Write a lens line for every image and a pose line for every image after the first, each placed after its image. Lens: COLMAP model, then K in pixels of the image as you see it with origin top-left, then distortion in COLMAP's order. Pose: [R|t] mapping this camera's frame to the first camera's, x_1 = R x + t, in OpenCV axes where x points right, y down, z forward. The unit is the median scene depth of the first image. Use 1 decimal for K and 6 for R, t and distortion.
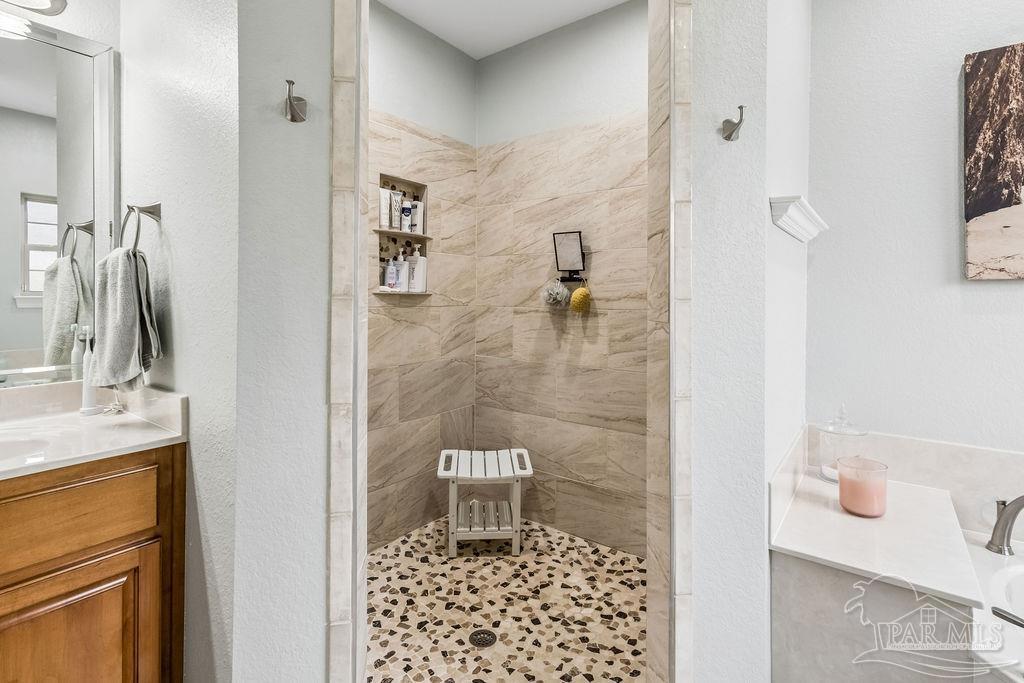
lens RADIAL K [[488.3, 0, 509.8], [0, 488.3, 298.0], [0, 0, 1]] dist [0.011393, -0.002914]
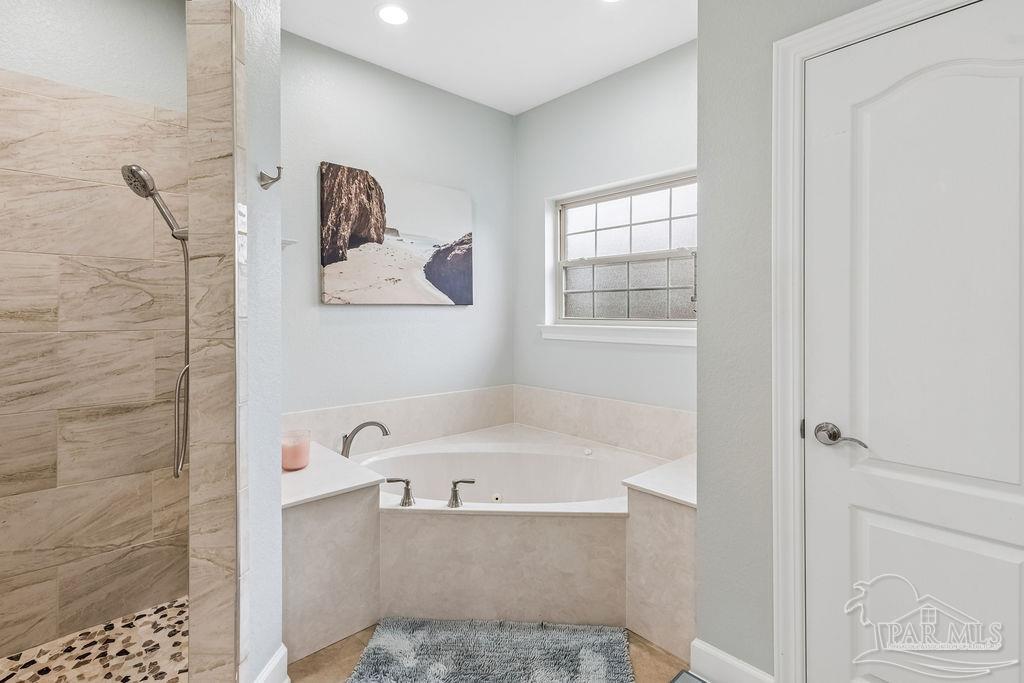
lens RADIAL K [[488.3, 0, 513.4], [0, 488.3, 312.3], [0, 0, 1]] dist [0.011393, -0.002914]
pose [[0.168421, 0.001338, 0.985714, -0.502009], [0.003616, 0.999992, -0.001975, -0.003948], [-0.985709, 0.003897, 0.168415, 0.131297]]
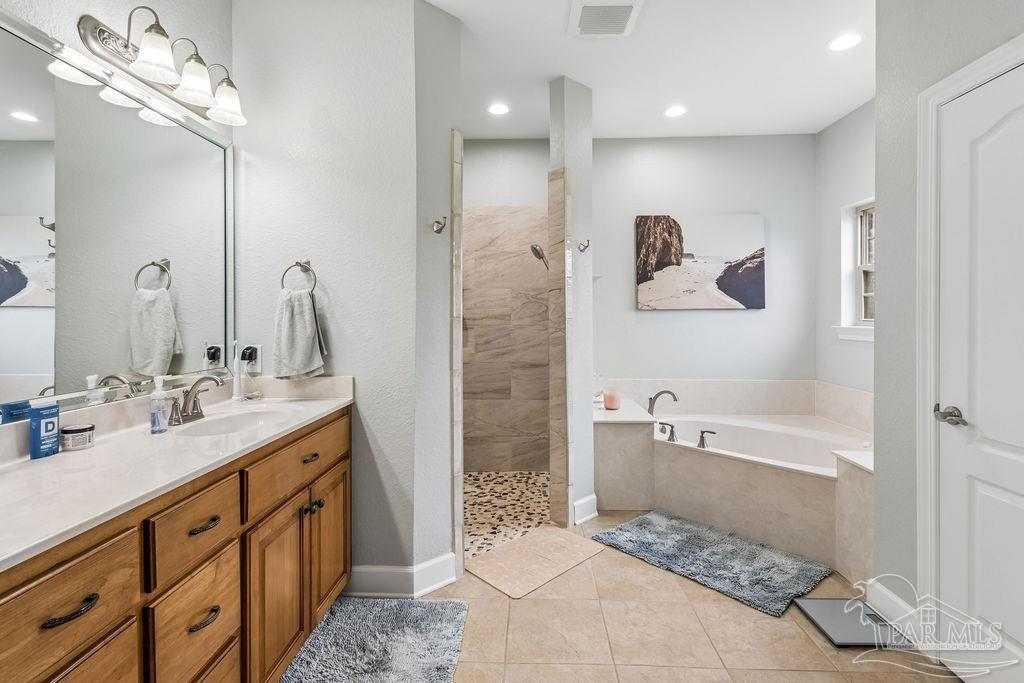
lens RADIAL K [[488.3, 0, 517.2], [0, 488.3, 315.5], [0, 0, 1]] dist [0.011393, -0.002914]
pose [[0.810625, -0.002784, 0.585560, -0.911398], [0.005774, 0.999978, -0.003240, -0.003906], [-0.585538, 0.006008, 0.810623, -0.564283]]
